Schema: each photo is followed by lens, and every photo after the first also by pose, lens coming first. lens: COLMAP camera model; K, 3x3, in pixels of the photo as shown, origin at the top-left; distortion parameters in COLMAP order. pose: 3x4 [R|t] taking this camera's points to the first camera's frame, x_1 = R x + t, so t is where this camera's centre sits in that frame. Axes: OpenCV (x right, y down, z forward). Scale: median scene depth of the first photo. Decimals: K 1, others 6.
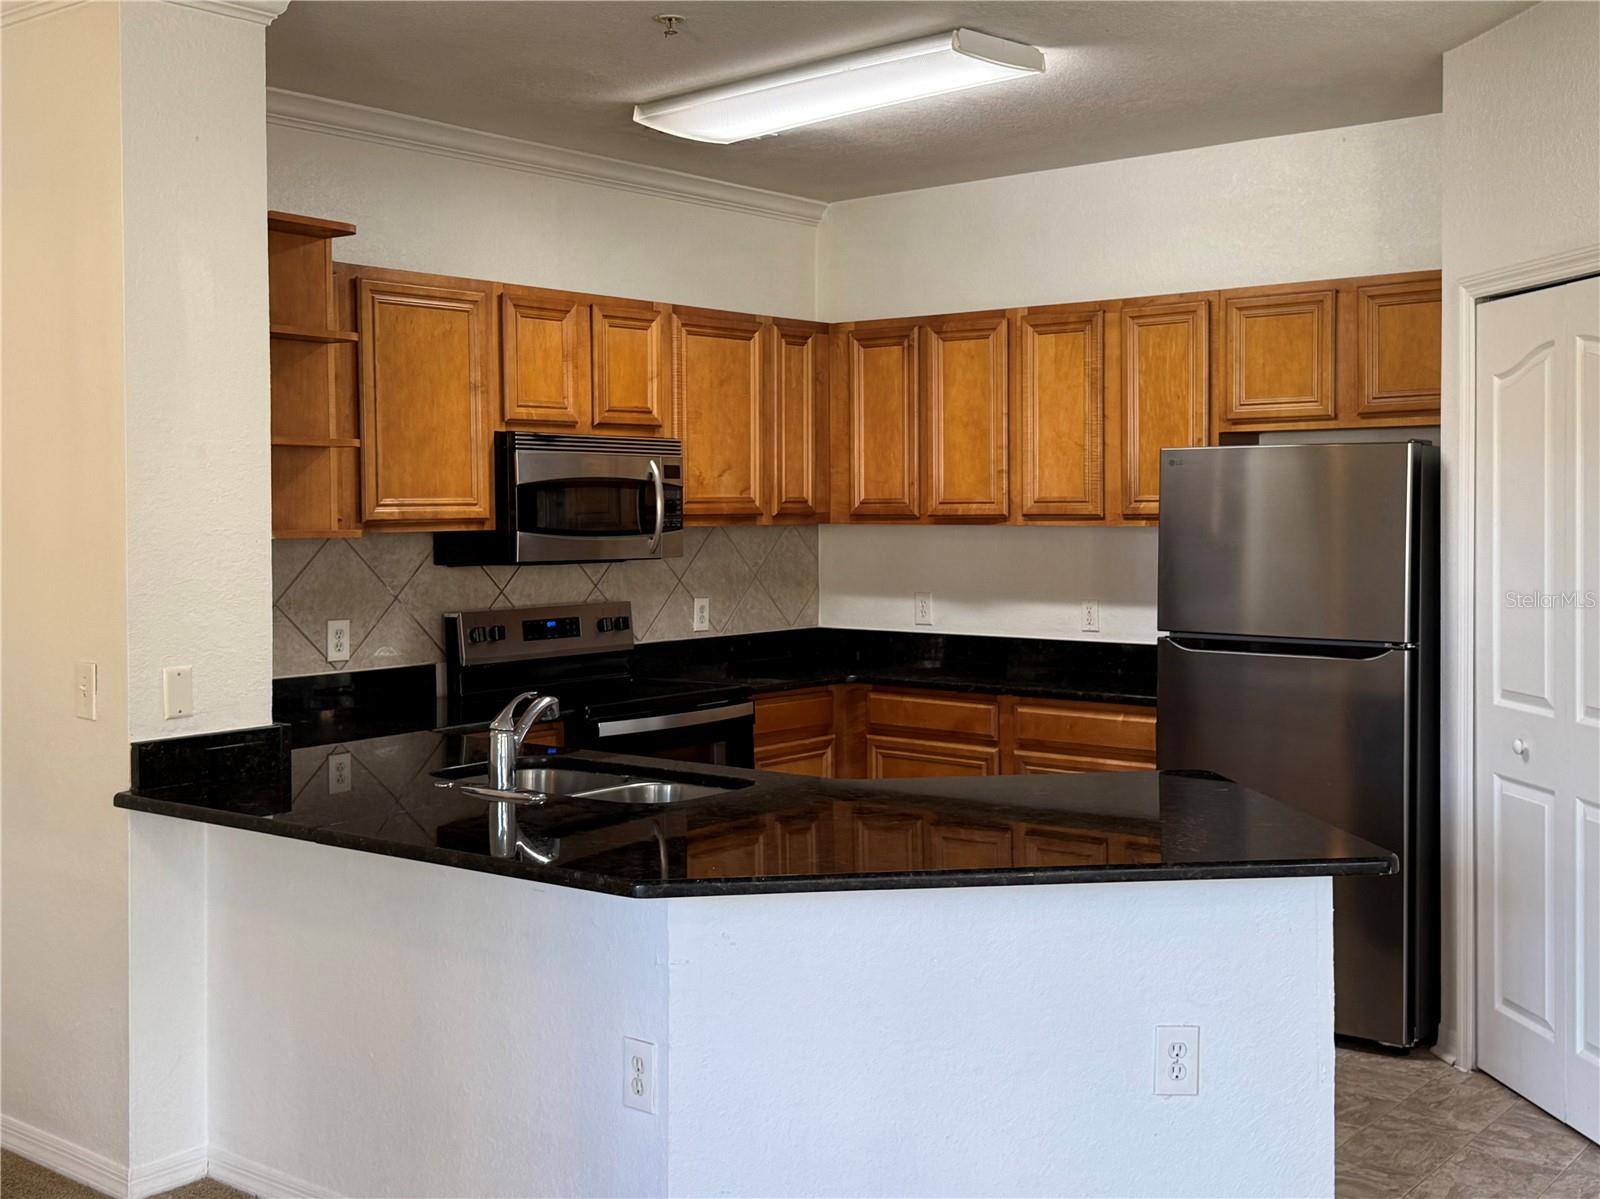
lens RADIAL K [[1798.8, 0, 800.0], [0, 1798.8, 599.5], [0, 0, 1]] dist [0.084864, 0.015241]
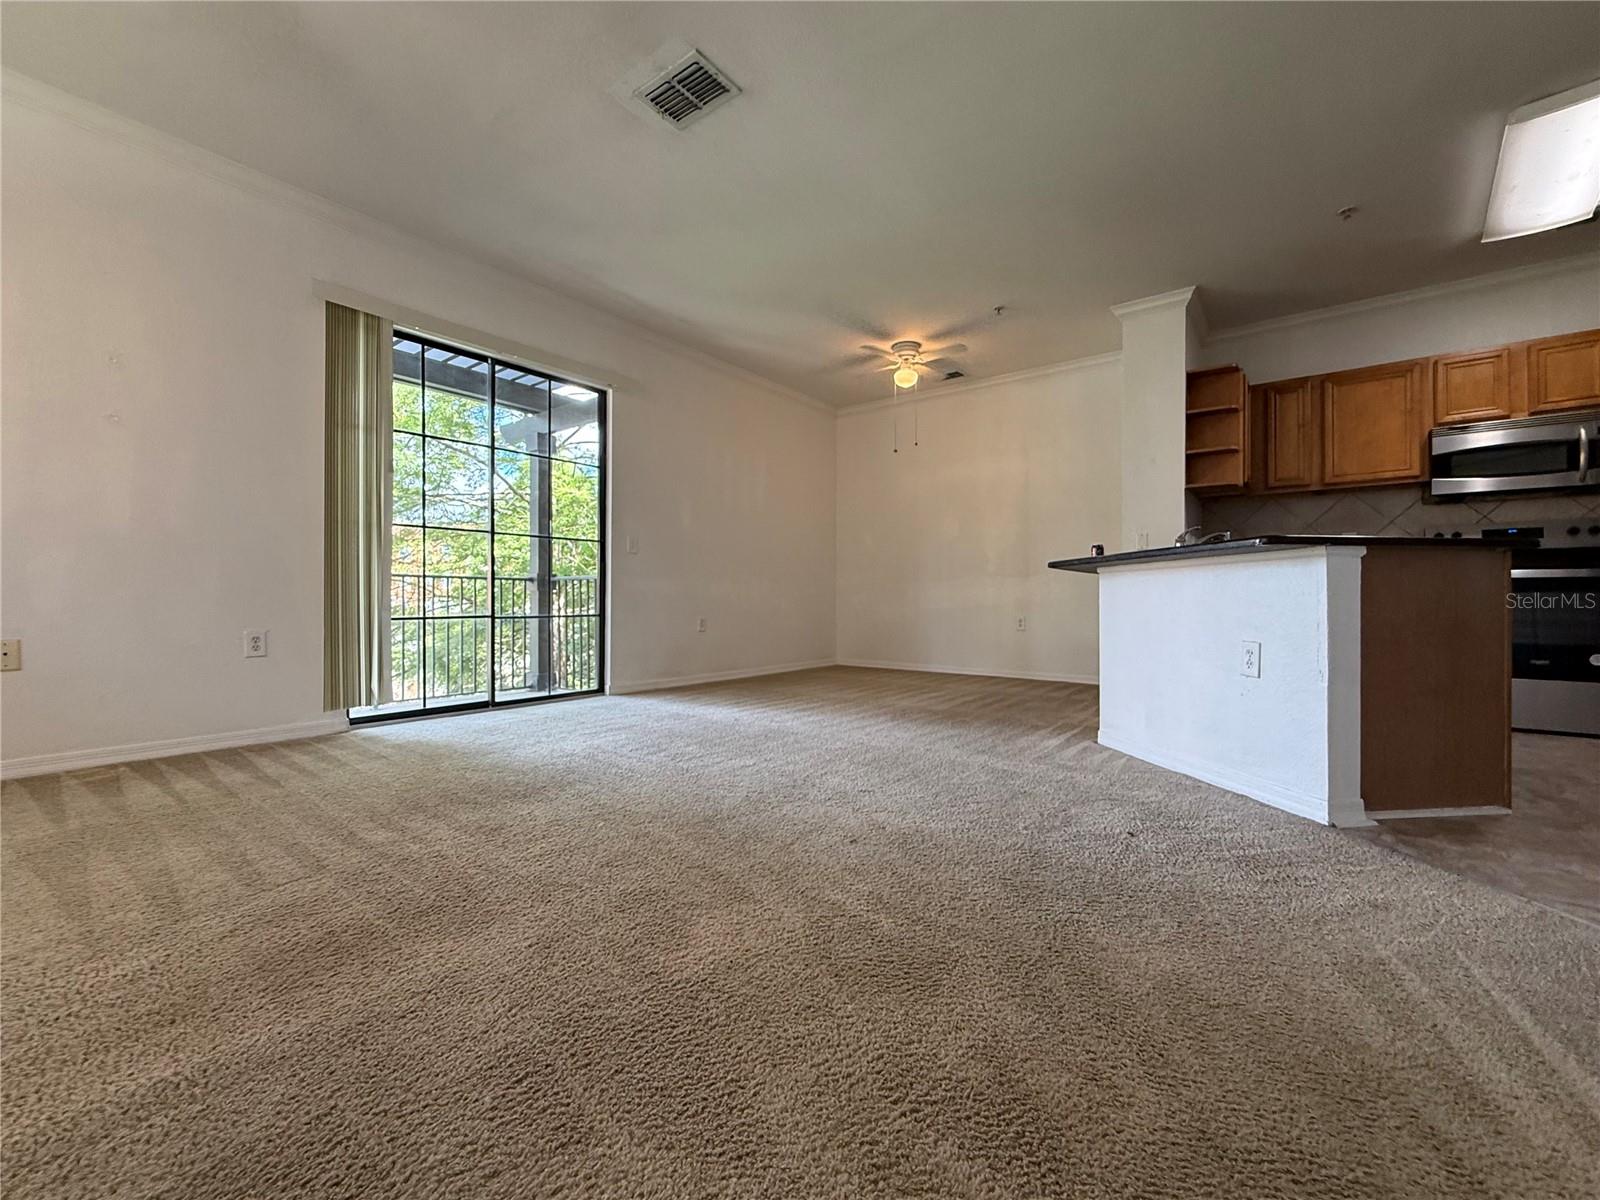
lens RADIAL K [[661.7, 0, 793.9], [0, 661.7, 607.3], [0, 0, 1]] dist [0.000175, 0.000176]
pose [[0.035286, 0.016165, -0.999247, 0.520529], [-0.055841, 0.998339, 0.014178, 0.123073], [0.997816, 0.055299, 0.036130, 0.268060]]
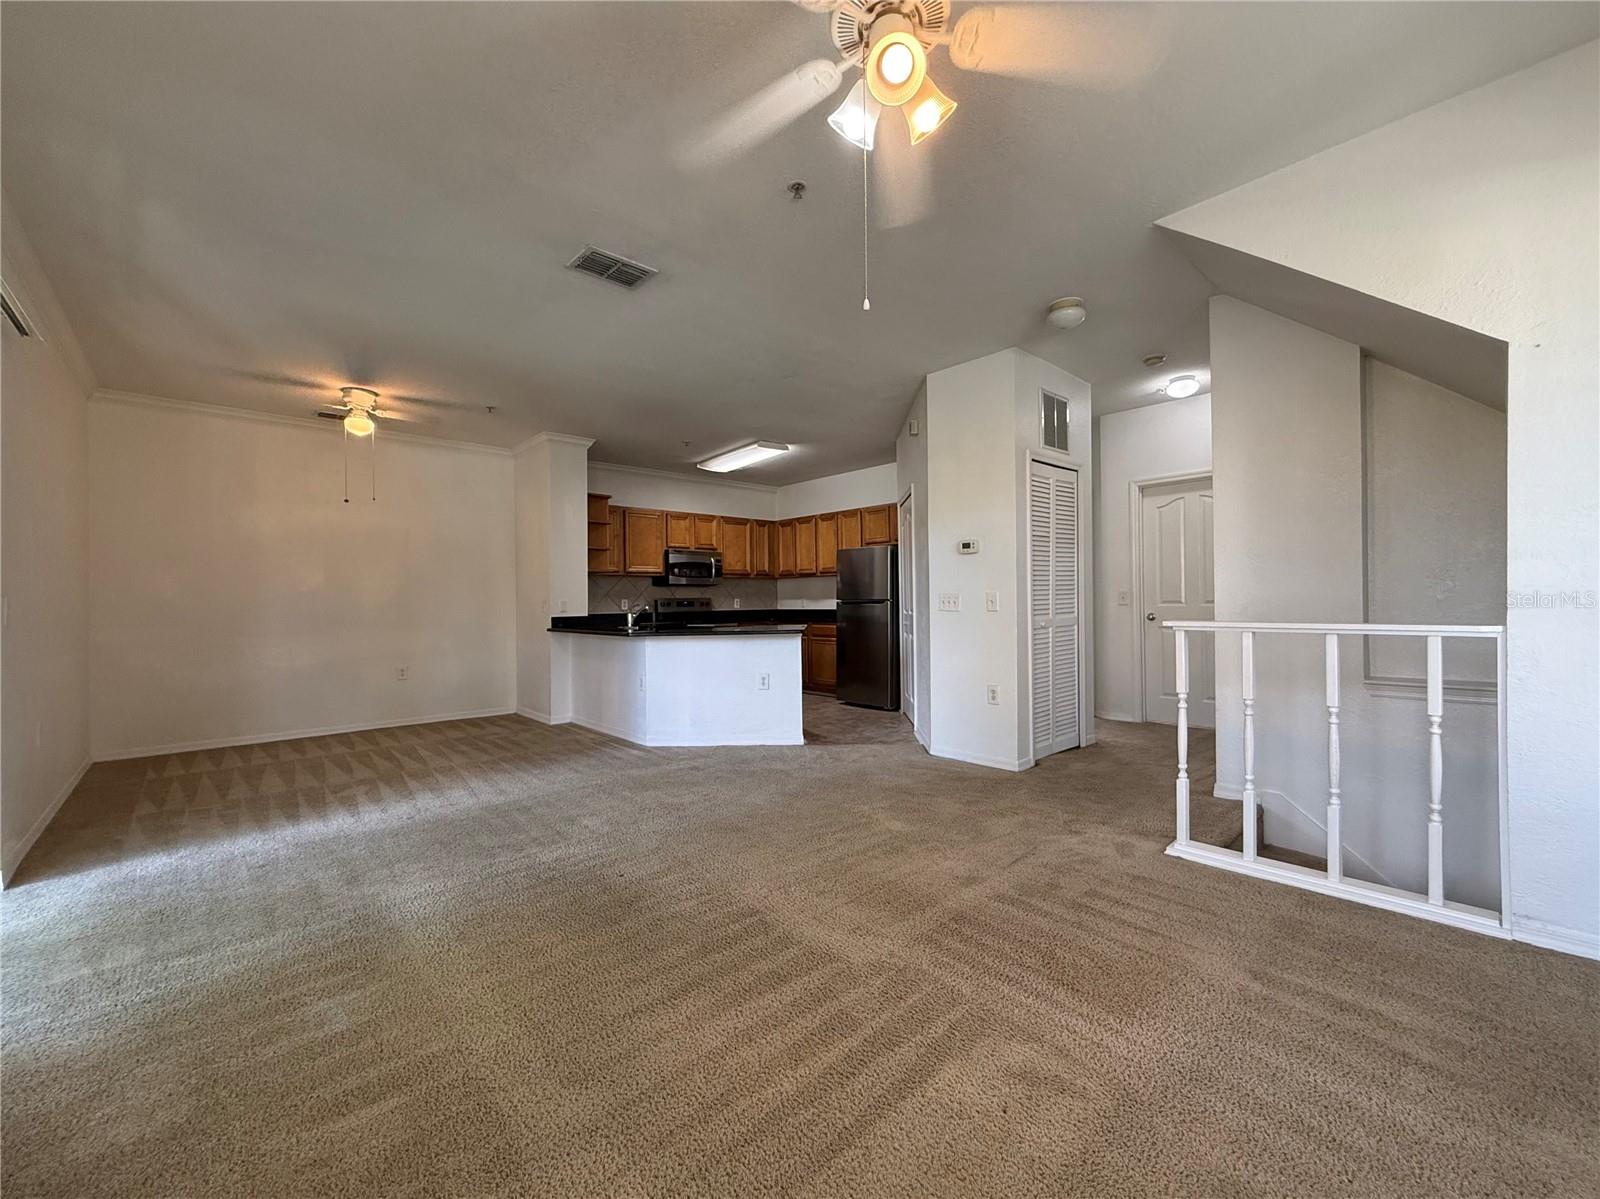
lens RADIAL K [[661.7, 0, 793.9], [0, 661.7, 606.8], [0, 0, 1]] dist [0.000175, 0.000176]
pose [[0.988181, -0.007462, -0.153109, 0.294569], [0.000582, 0.998990, -0.044928, 0.084537], [0.153290, 0.044308, 0.987187, -0.304176]]
